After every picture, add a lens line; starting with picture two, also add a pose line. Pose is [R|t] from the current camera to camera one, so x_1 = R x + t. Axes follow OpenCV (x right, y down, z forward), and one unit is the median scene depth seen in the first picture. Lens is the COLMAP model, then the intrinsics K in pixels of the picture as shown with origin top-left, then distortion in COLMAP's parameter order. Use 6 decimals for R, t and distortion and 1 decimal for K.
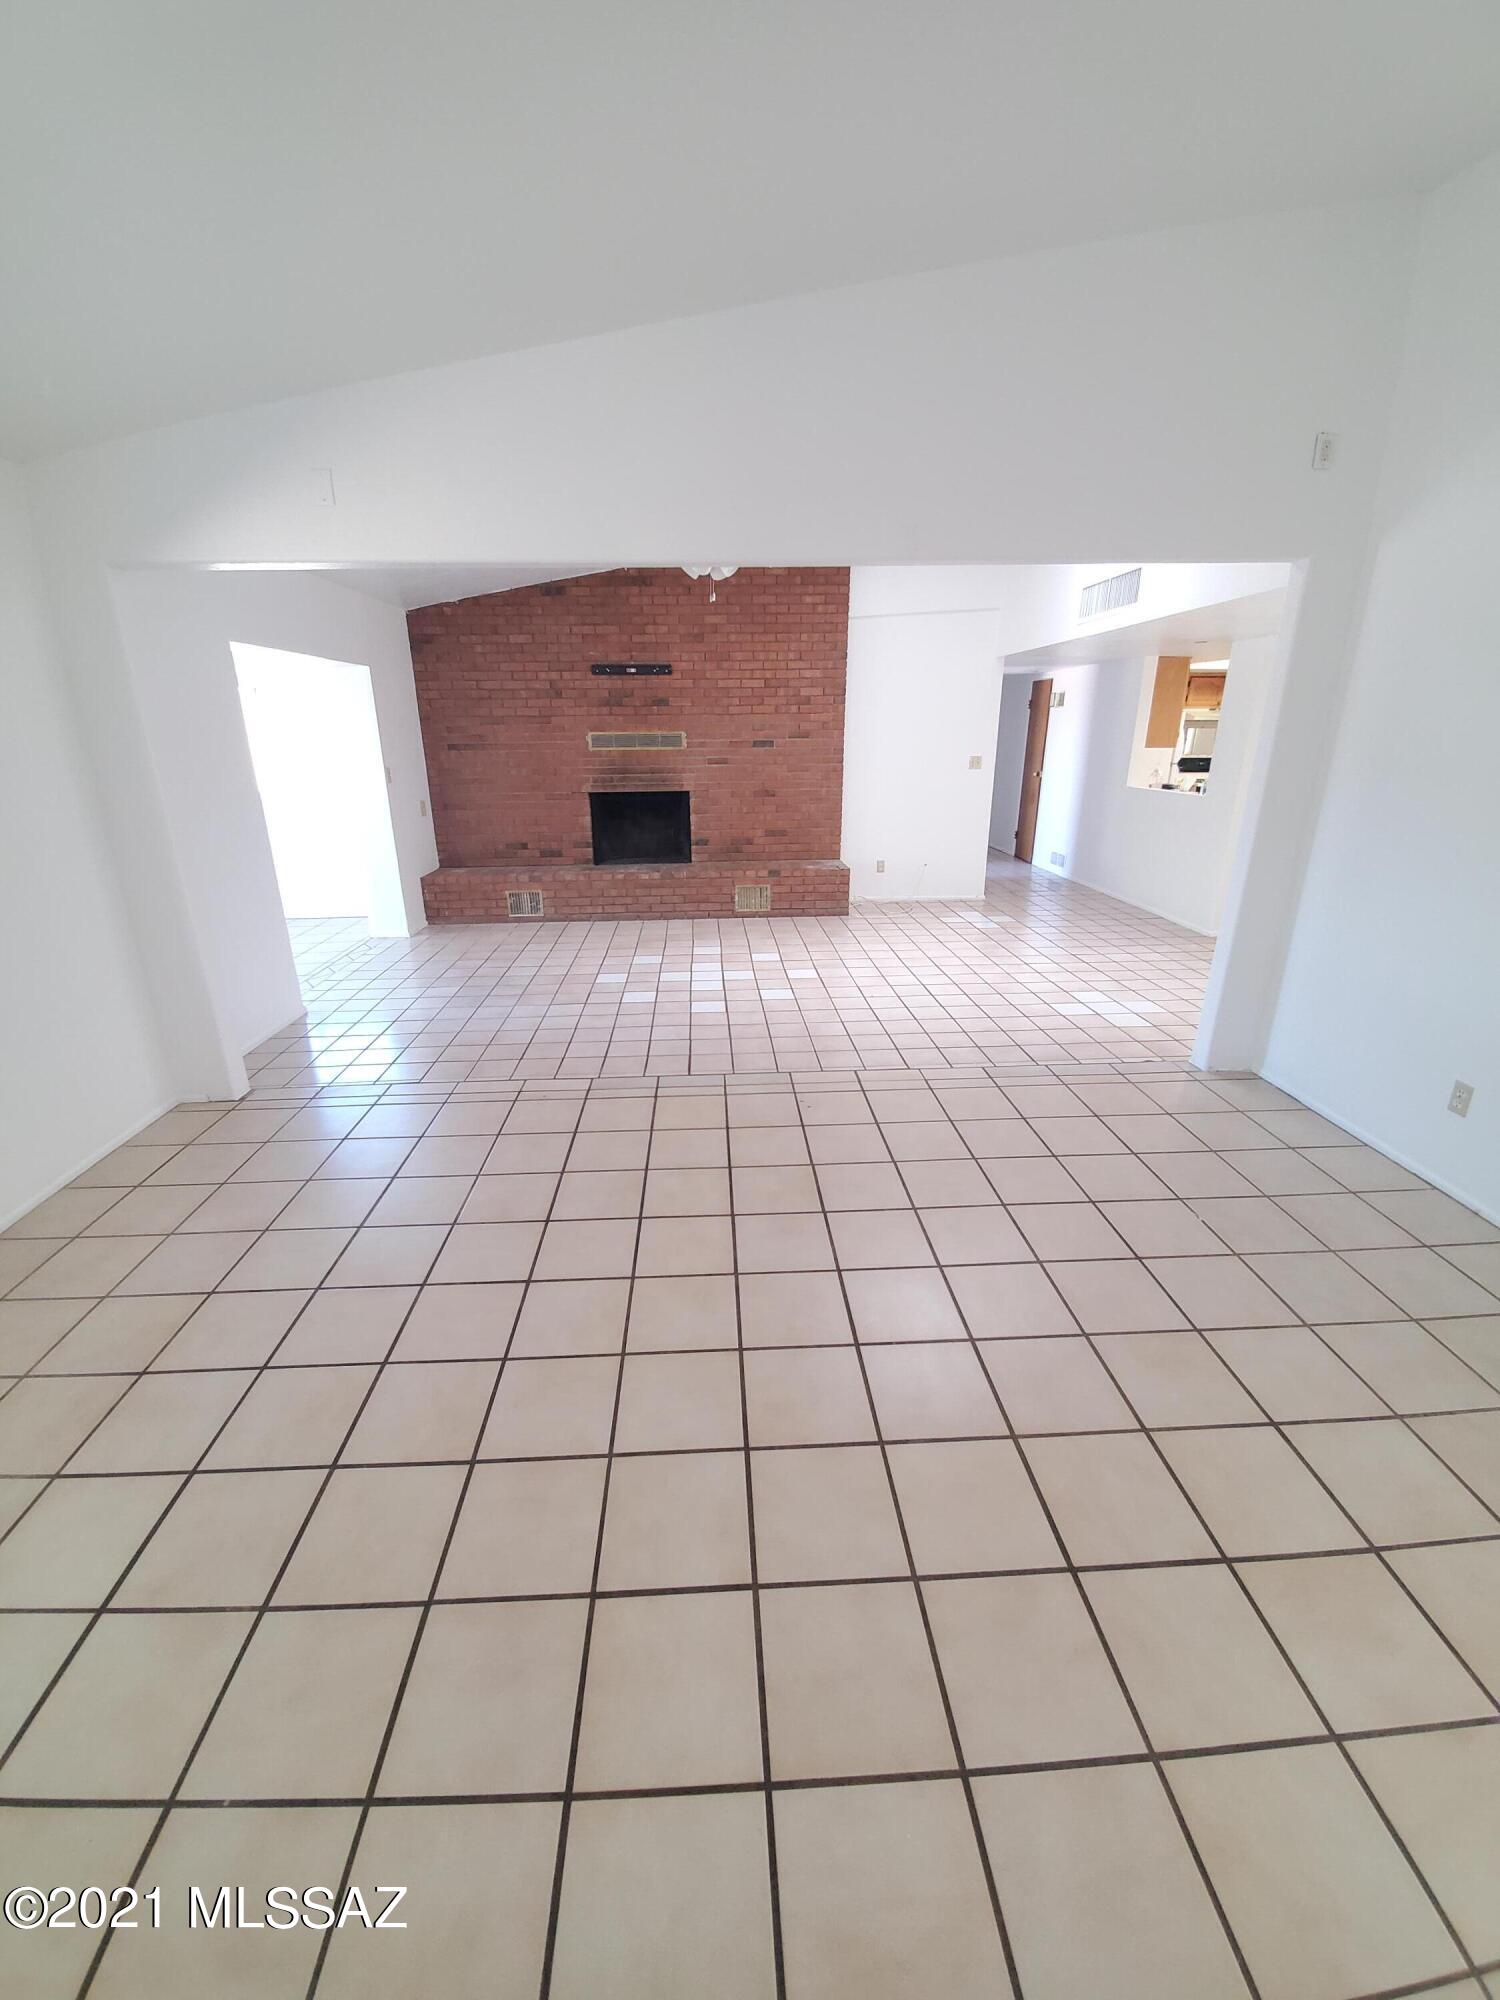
lens RADIAL K [[799.5, 0, 751.4], [0, 799.5, 1014.2], [0, 0, 1]] dist [-0.001805, -0.006675]
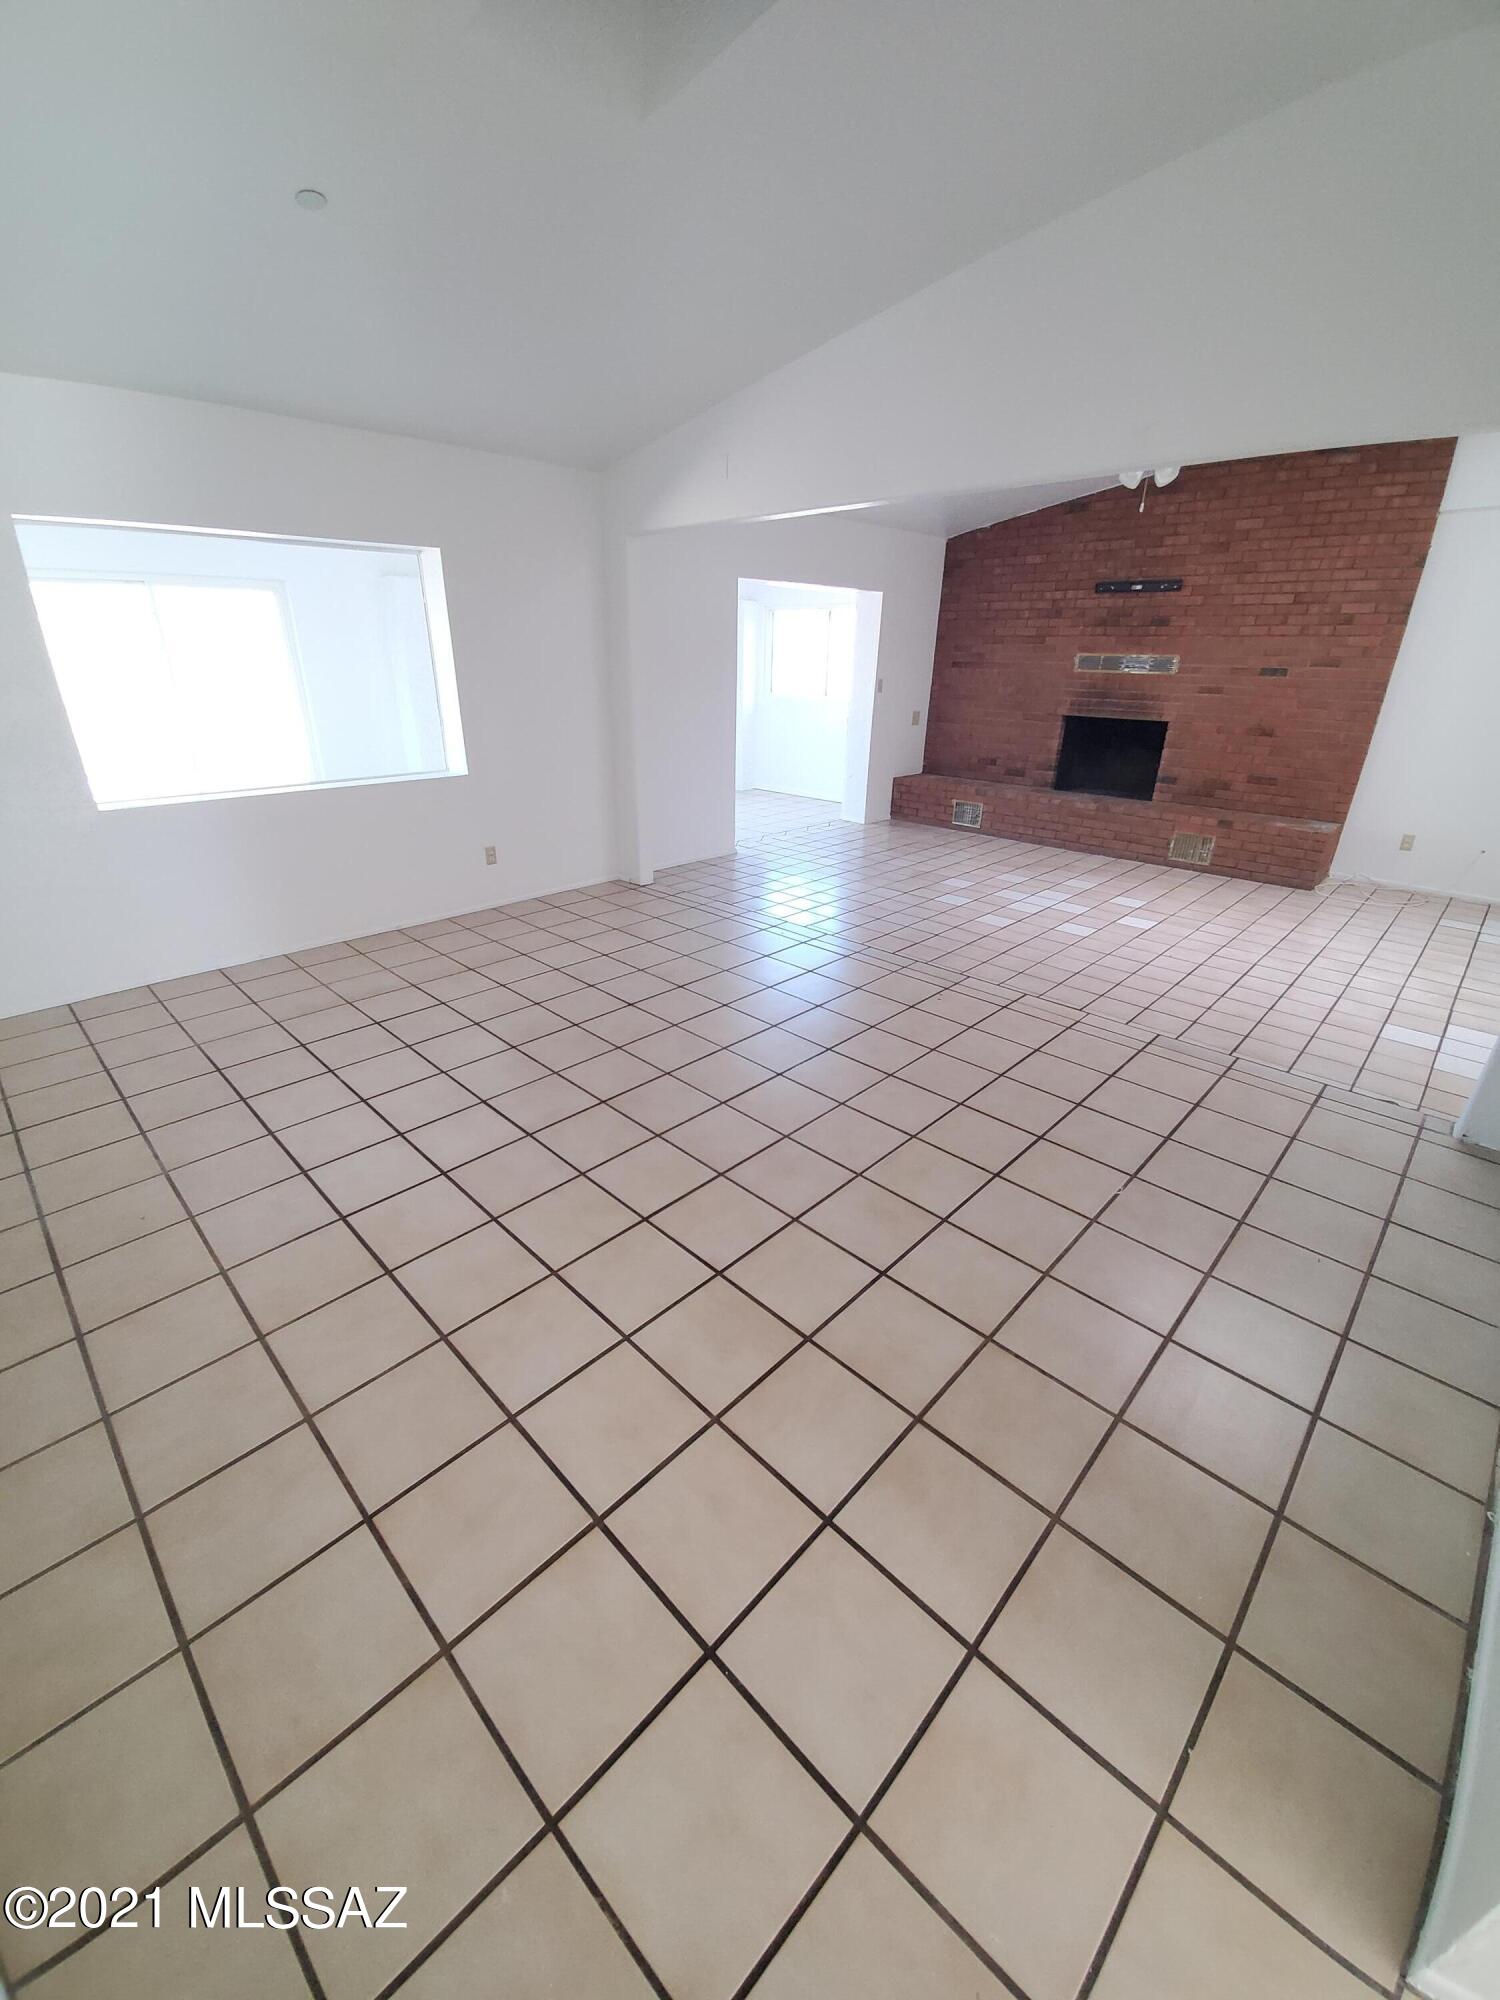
lens RADIAL K [[799.5, 0, 702.2], [0, 799.5, 1003.7], [0, 0, 1]] dist [-0.001805, -0.006675]
pose [[0.660448, 0.318961, -0.679759, 0.310217], [-0.270015, 0.945621, 0.181367, 0.005264], [0.700643, 0.063762, 0.710657, -0.003760]]
